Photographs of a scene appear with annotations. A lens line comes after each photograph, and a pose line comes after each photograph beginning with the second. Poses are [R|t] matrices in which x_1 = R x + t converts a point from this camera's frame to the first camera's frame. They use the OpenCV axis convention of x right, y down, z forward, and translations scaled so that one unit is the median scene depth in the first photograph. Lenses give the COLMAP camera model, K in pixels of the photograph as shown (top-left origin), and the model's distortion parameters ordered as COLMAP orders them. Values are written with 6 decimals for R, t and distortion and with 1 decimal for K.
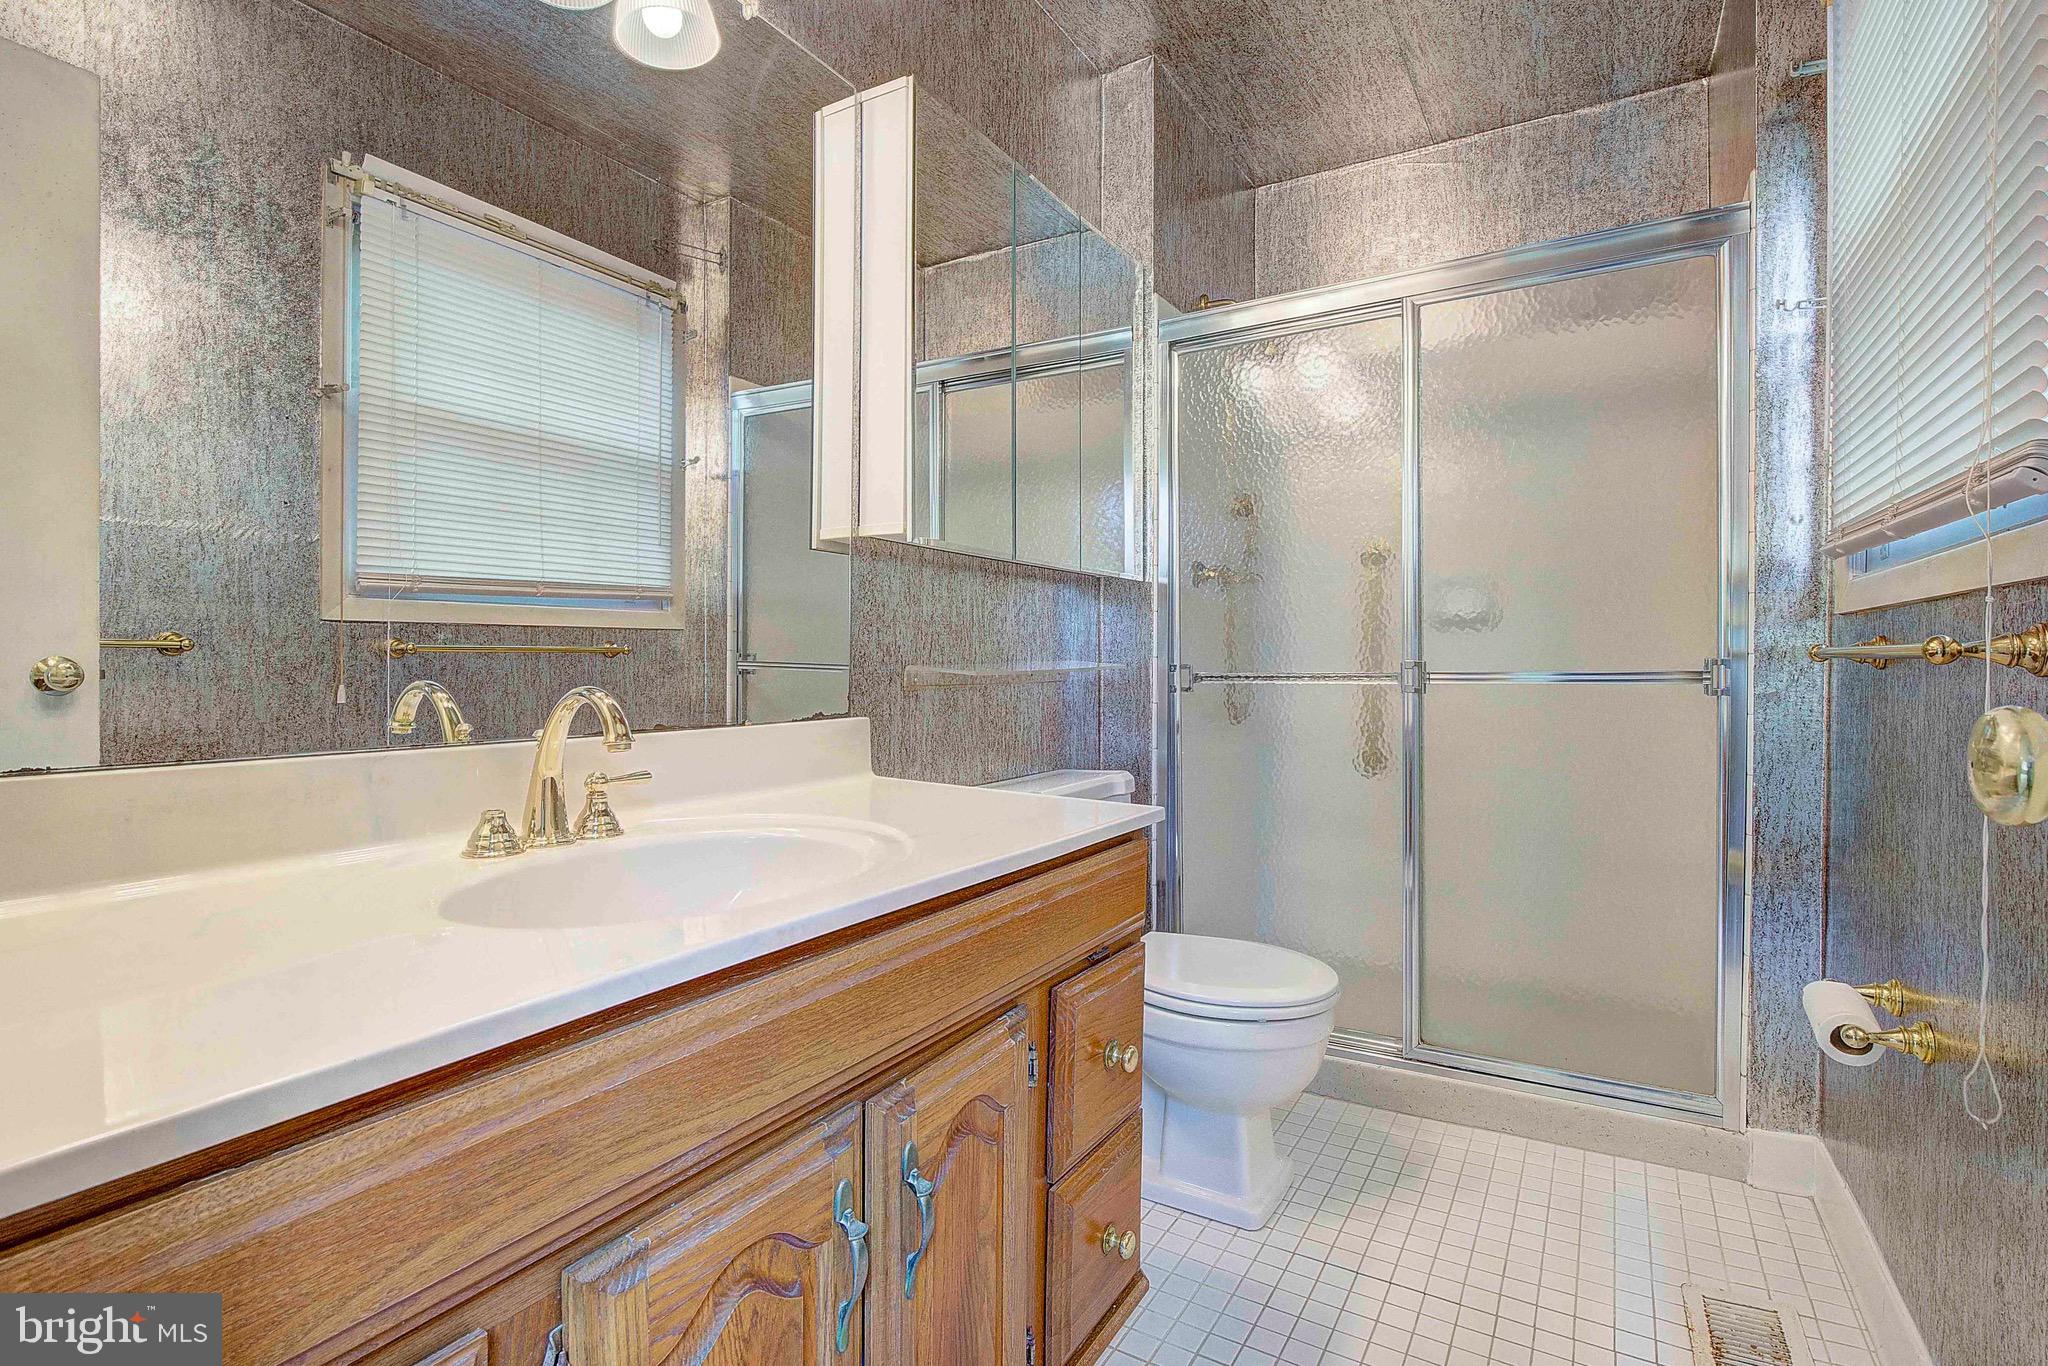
lens RADIAL K [[998.7, 0, 1024.0], [0, 998.7, 683.0], [0, 0, 1]] dist [0.001678, -0.000072]
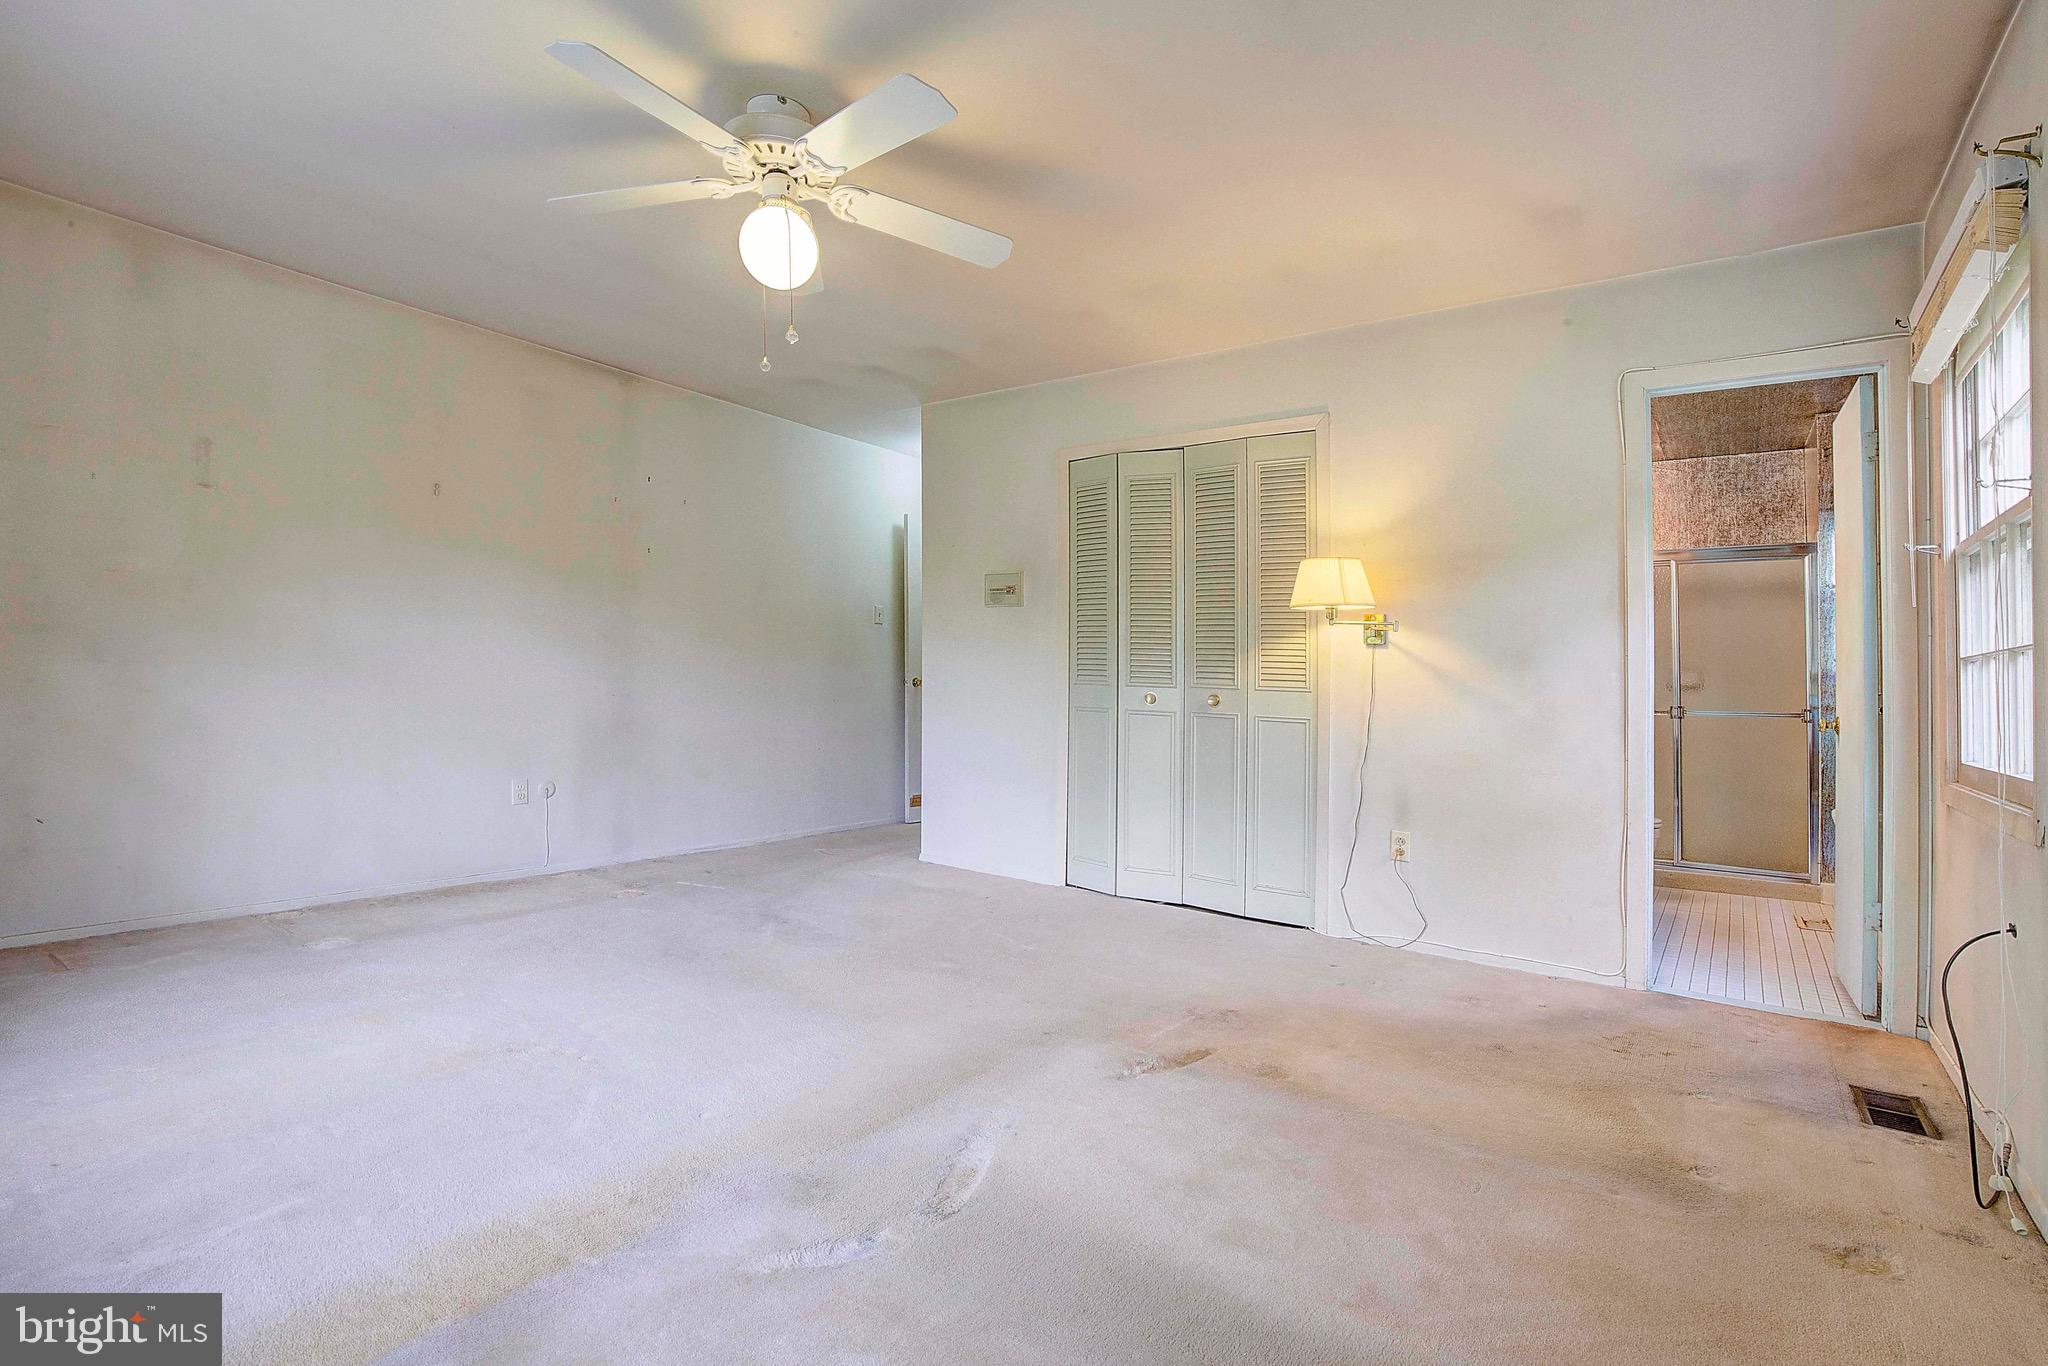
lens RADIAL K [[998.7, 0, 1024.0], [0, 998.7, 683.0], [0, 0, 1]] dist [0.001678, -0.000072]
pose [[0.994878, 0.020599, -0.098962, -0.794623], [-0.025122, 0.998685, -0.044684, 0.058902], [0.097912, 0.046941, 0.994087, -1.329859]]
